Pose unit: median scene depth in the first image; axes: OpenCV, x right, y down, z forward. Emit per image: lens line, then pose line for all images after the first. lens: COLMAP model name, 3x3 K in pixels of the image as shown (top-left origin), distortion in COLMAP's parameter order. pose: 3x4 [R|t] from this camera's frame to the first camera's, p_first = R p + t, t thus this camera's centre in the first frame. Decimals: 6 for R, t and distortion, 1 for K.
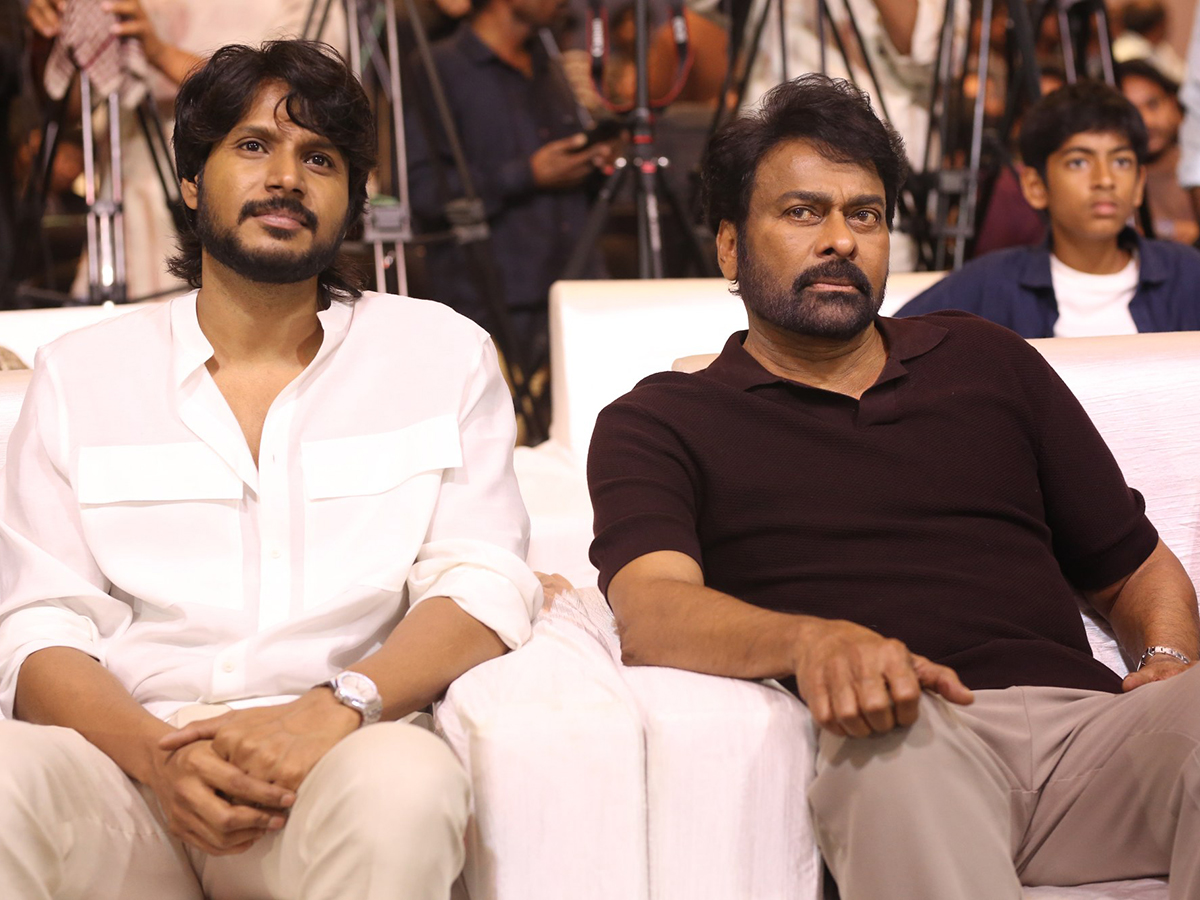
lens RADIAL K [[3192.0, 0, 597.1], [0, 3192.0, 394.9], [0, 0, 1]] dist [0.009688, -0.772850]
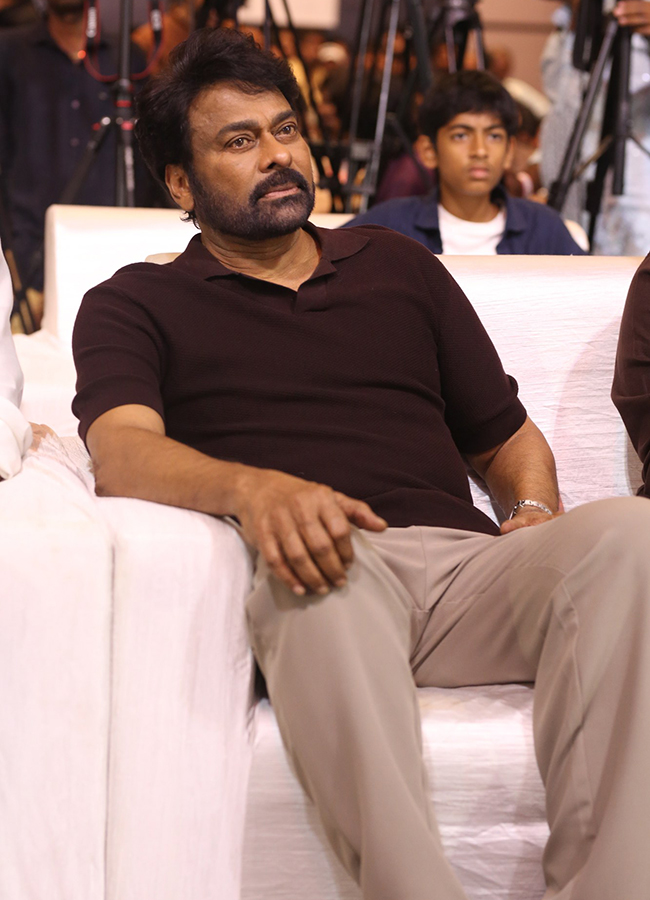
lens RADIAL K [[2318.0, 0, 285.4], [0, 2318.0, 448.7], [0, 0, 1]] dist [0.021063, -1.556275]
pose [[0.994827, 0.041581, 0.092687, -0.002553], [-0.046012, 0.997873, 0.046186, 0.021351], [-0.090570, -0.050212, 0.994624, 0.109243]]
